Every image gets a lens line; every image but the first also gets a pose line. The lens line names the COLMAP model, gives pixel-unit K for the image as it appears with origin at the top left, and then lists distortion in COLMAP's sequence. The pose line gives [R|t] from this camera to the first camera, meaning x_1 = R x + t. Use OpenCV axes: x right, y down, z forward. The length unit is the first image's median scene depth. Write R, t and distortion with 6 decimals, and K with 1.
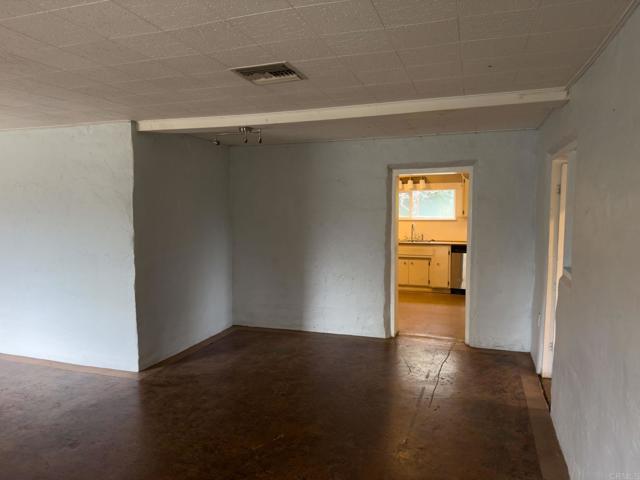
lens RADIAL K [[447.3, 0, 318.7], [0, 447.3, 238.9], [0, 0, 1]] dist [0.023981, -0.033514]
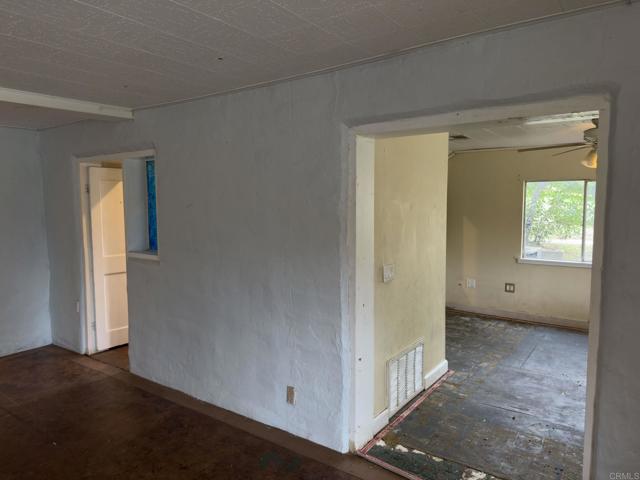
lens RADIAL K [[447.3, 0, 317.0], [0, 447.3, 240.4], [0, 0, 1]] dist [0.023981, -0.033514]
pose [[0.293209, -0.083349, 0.952408, -0.927396], [0.081192, 0.994765, 0.062060, -0.005874], [-0.952595, 0.059131, 0.298441, 0.241425]]
